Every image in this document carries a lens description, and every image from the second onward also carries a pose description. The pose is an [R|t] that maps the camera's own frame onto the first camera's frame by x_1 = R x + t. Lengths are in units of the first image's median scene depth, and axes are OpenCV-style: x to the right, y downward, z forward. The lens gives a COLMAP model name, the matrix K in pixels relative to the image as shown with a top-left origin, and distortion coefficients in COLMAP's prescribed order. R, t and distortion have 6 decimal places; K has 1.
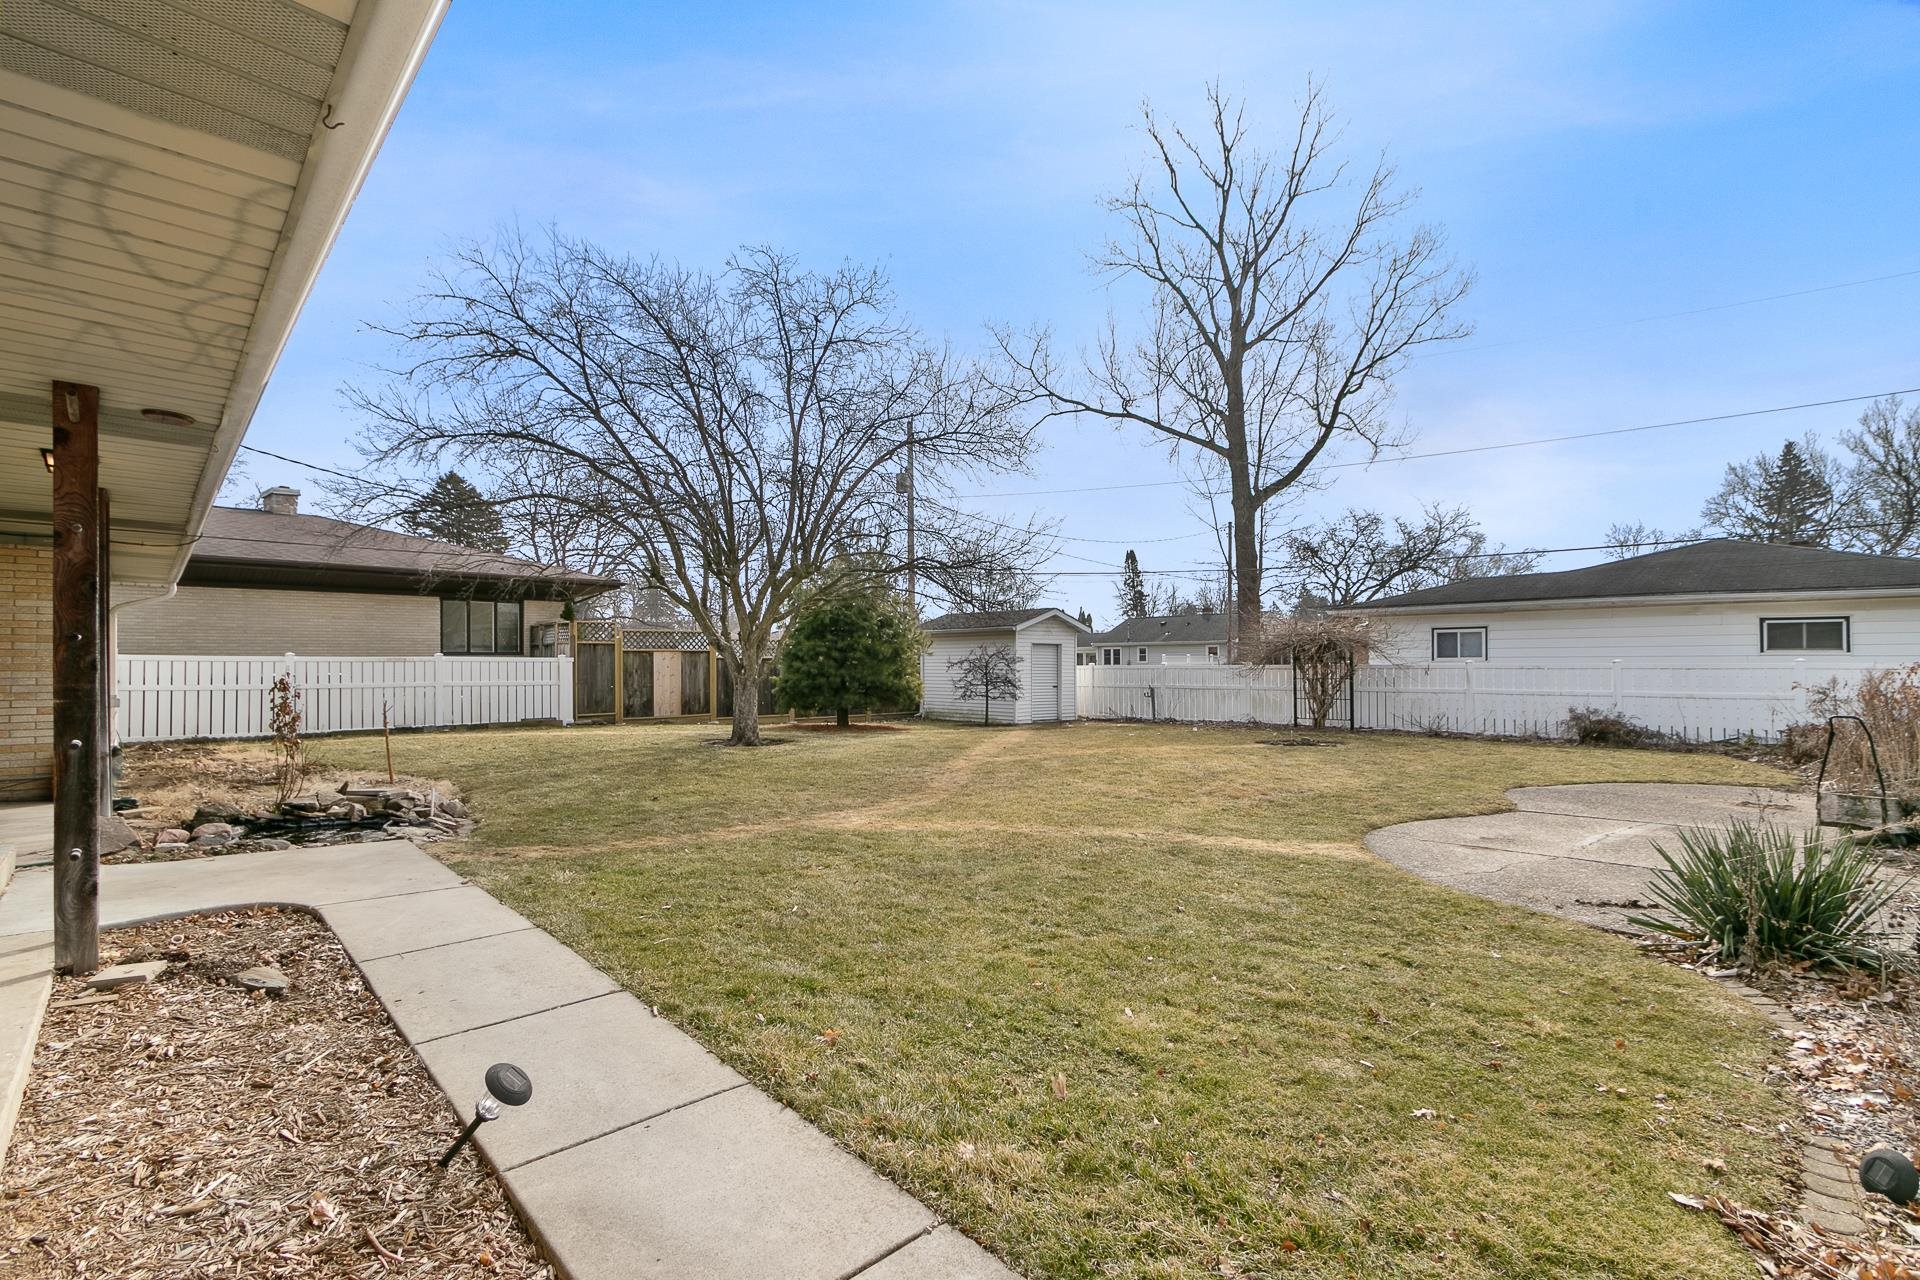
lens RADIAL K [[885.2, 0, 959.6], [0, 885.2, 663.0], [0, 0, 1]] dist [-0.000040, -0.000004]
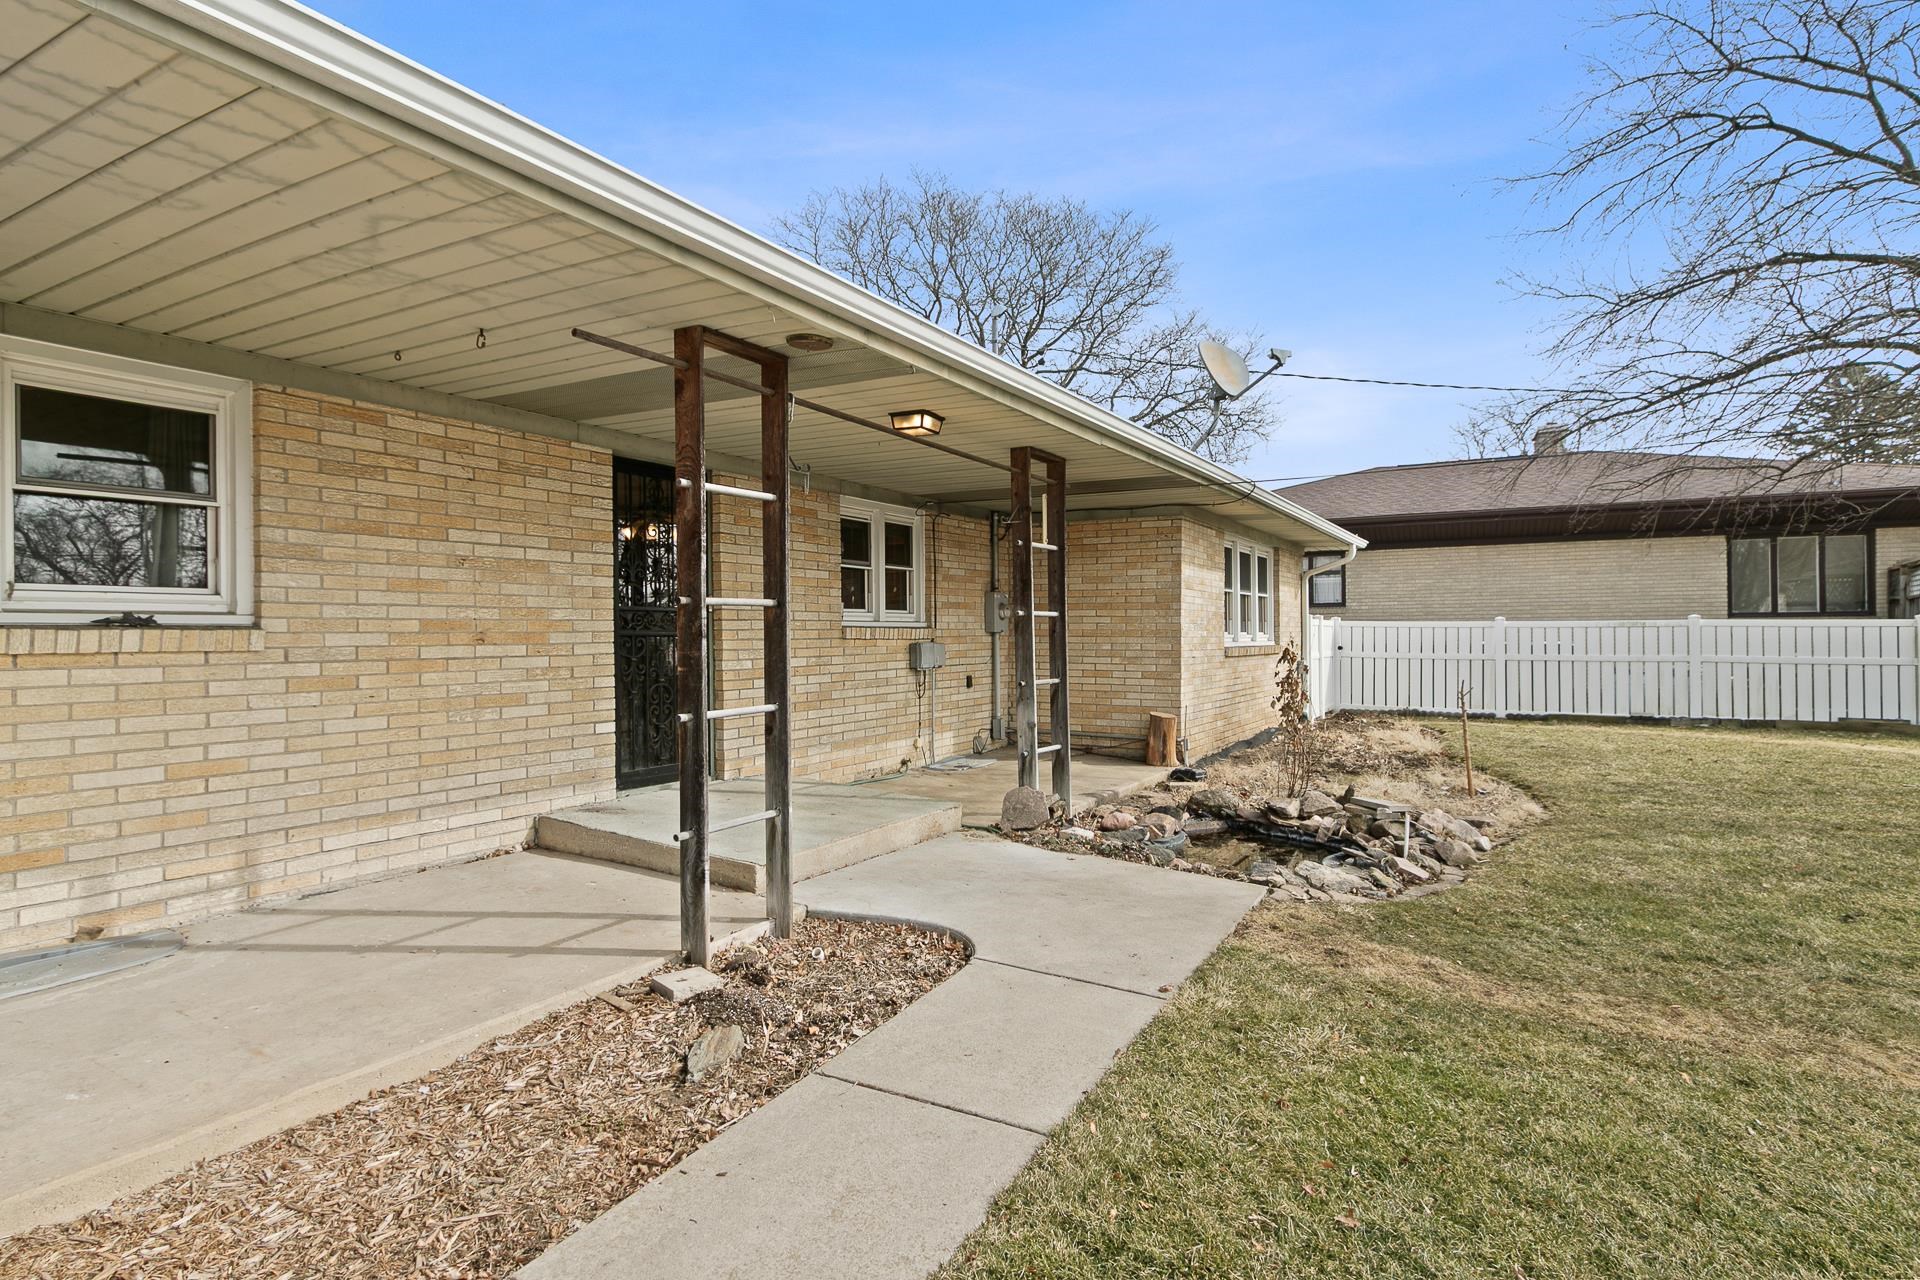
lens RADIAL K [[1005.5, 0, 960.0], [0, 1005.5, 640.0], [0, 0, 1]] dist [0.020253, -0.024347]
pose [[0.273929, 0.008694, -0.961711, 0.022739], [0.001453, 0.999954, 0.009454, 0.000471], [0.961749, -0.003987, 0.273903, 0.231878]]
